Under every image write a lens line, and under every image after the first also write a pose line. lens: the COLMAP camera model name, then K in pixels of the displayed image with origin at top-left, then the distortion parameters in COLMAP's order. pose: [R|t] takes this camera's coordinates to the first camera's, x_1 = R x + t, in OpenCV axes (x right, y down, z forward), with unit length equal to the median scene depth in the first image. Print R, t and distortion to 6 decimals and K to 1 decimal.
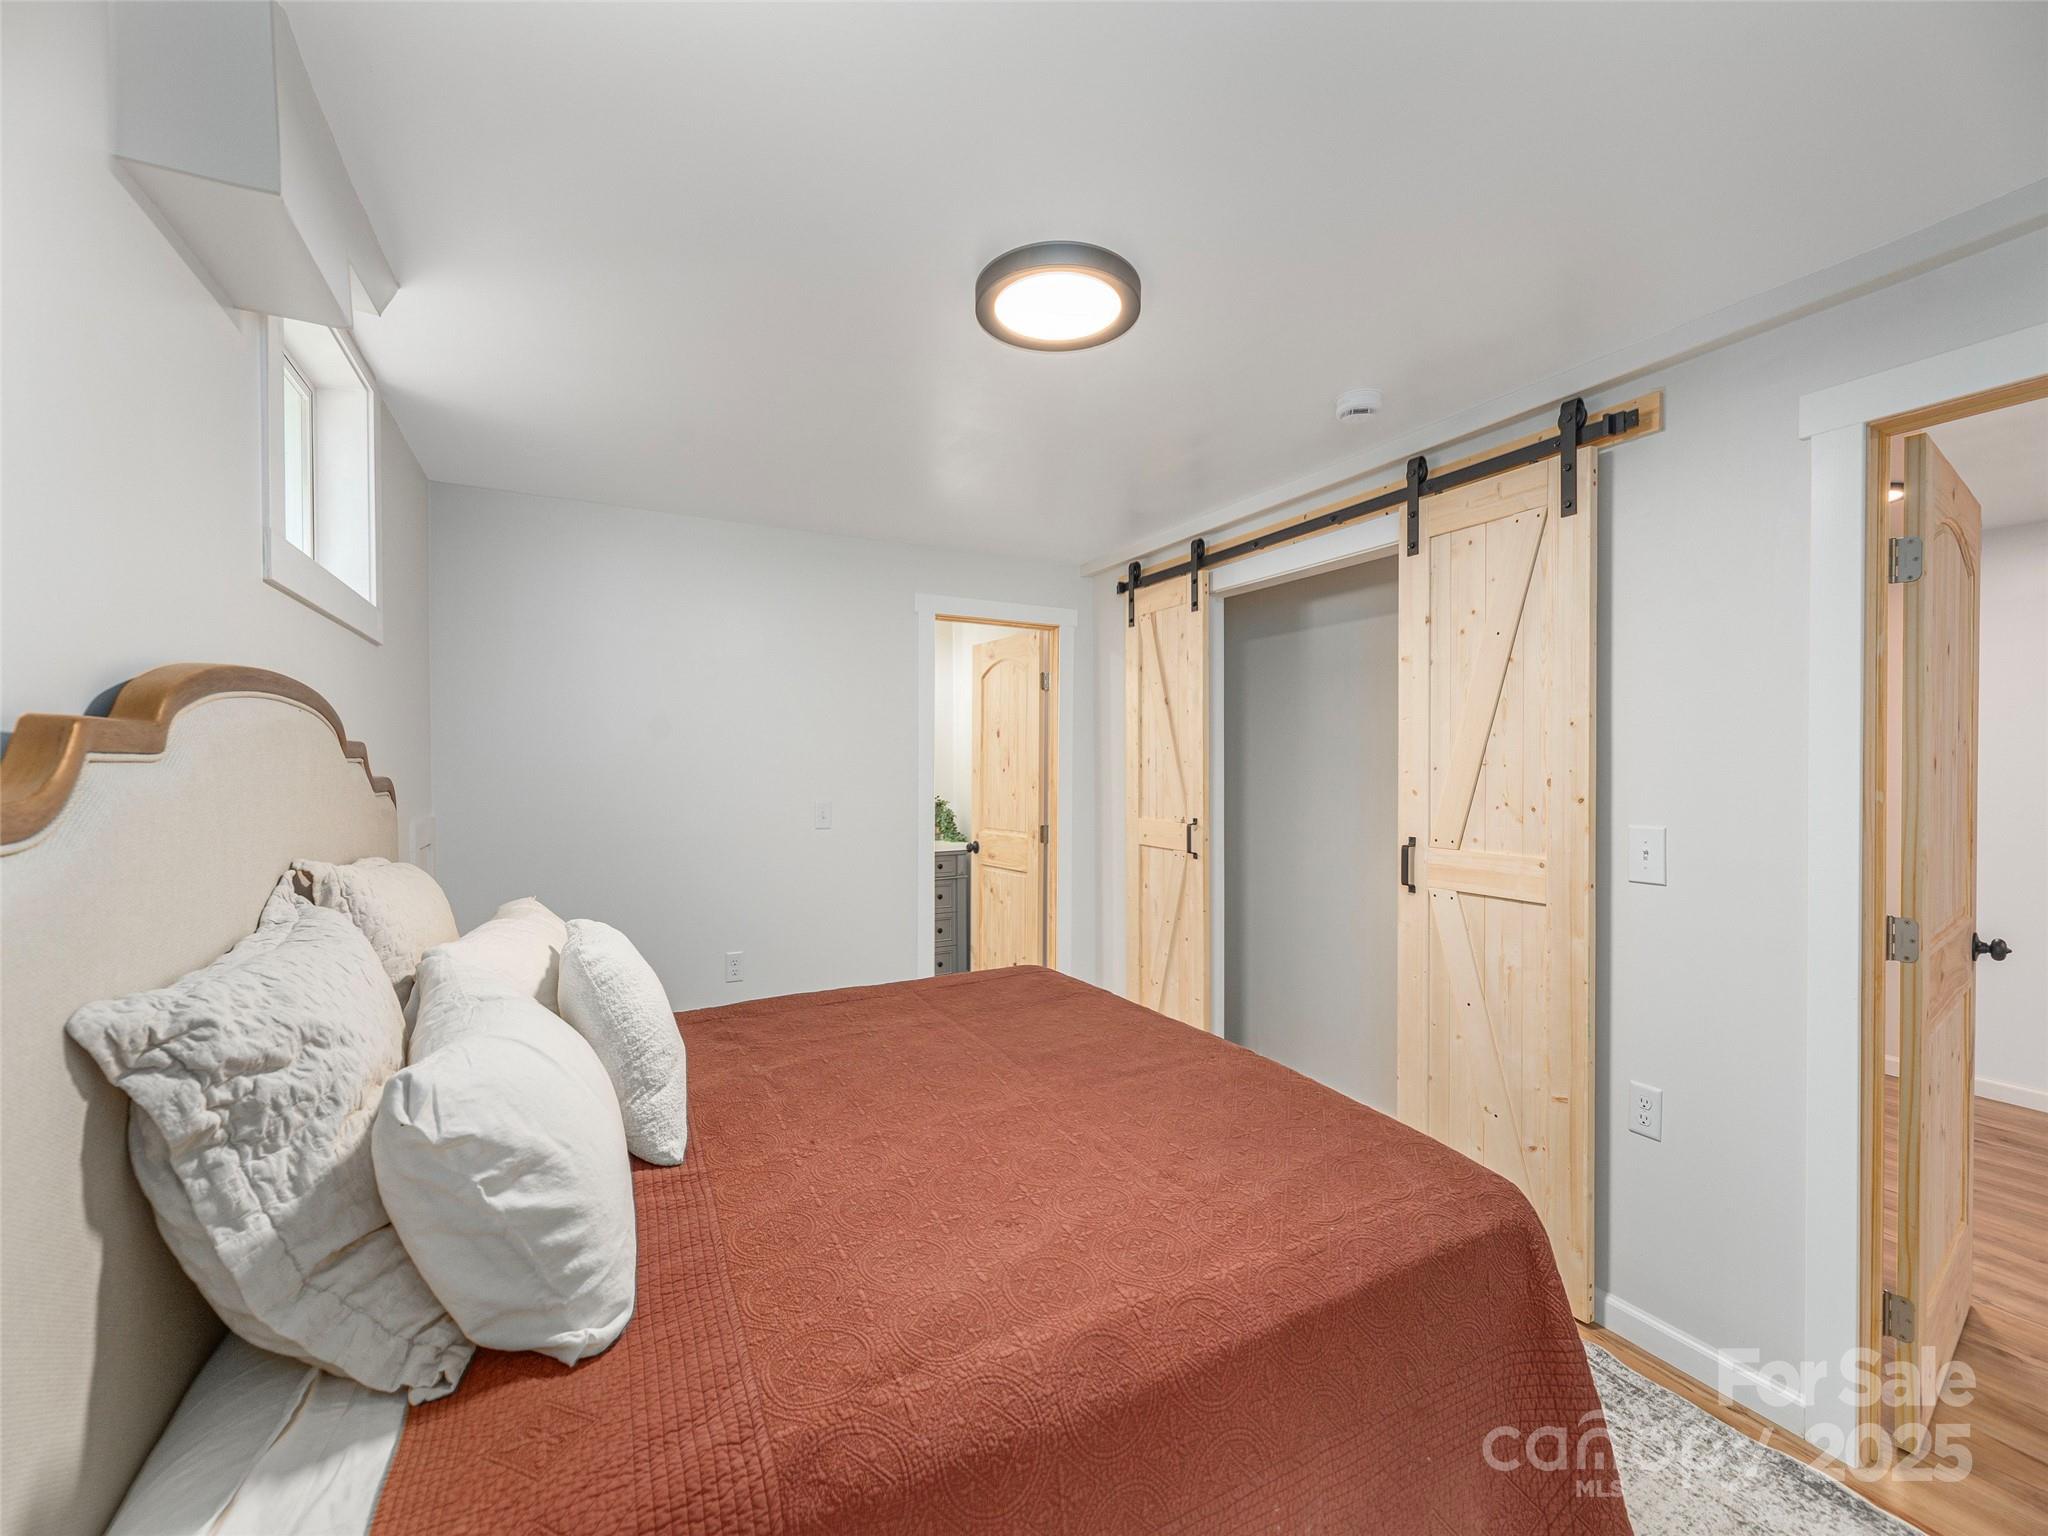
lens RADIAL K [[836.5, 0, 1023.4], [0, 836.5, 772.8], [0, 0, 1]] dist [-0.008342, 0.001158]
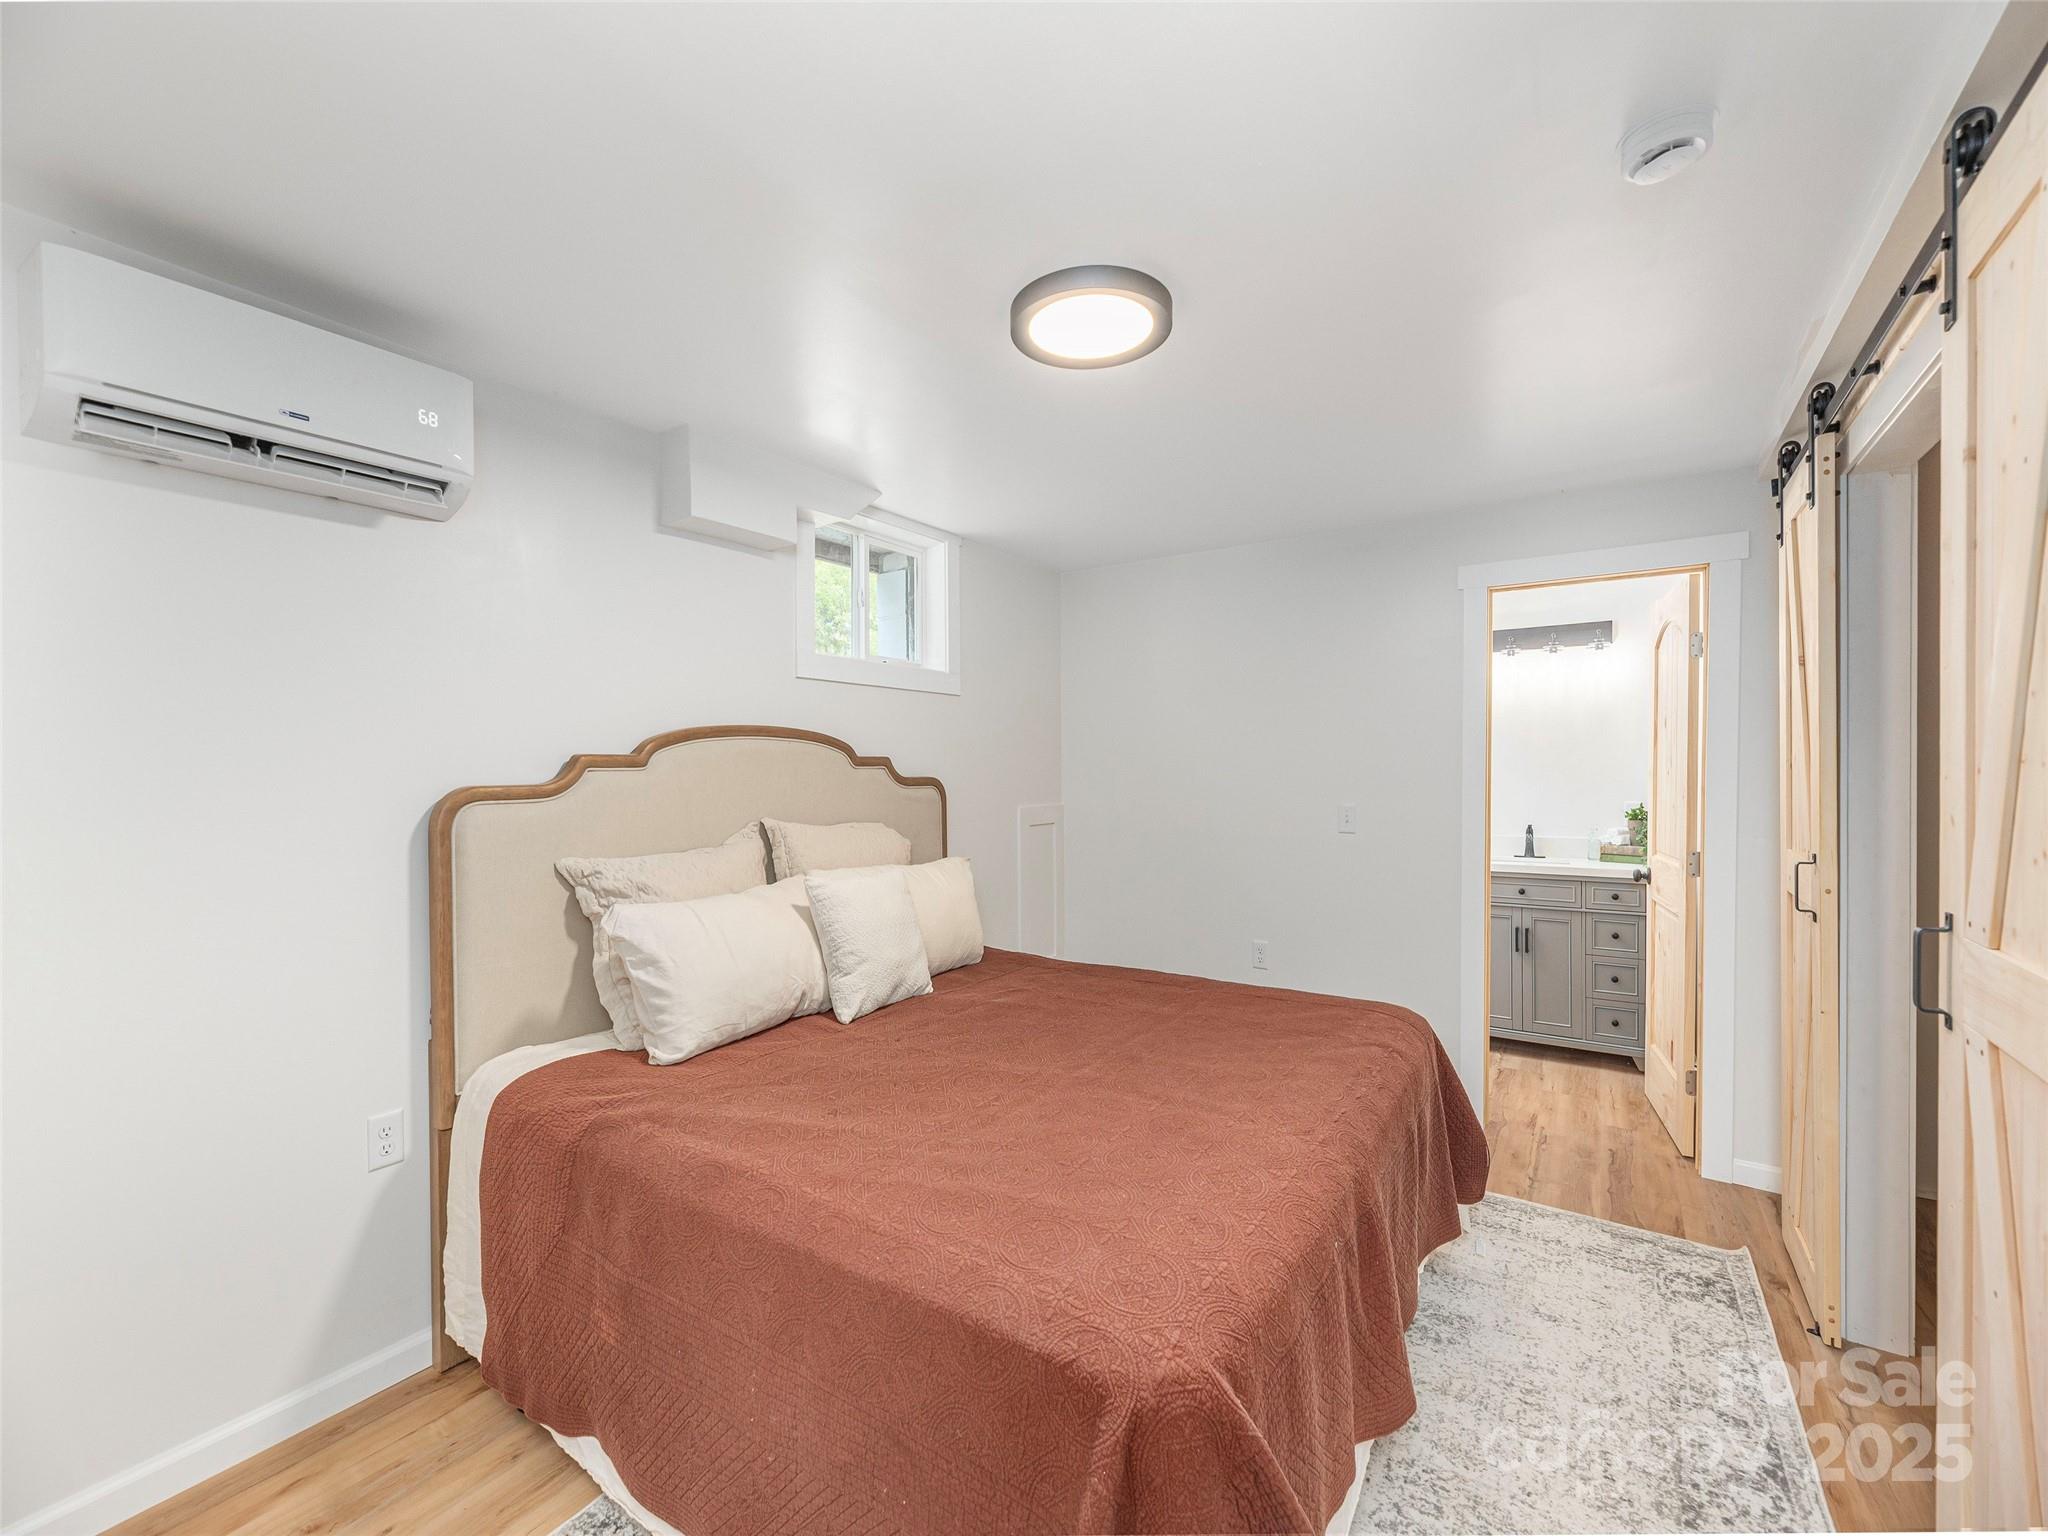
lens RADIAL K [[836.5, 0, 1032.6], [0, 836.5, 772.4], [0, 0, 1]] dist [-0.008342, 0.001158]
pose [[0.481941, -0.000195, -0.876204, 1.680921], [-0.001515, 0.999998, -0.001056, -0.006560], [0.876202, 0.001836, 0.481940, 0.813054]]
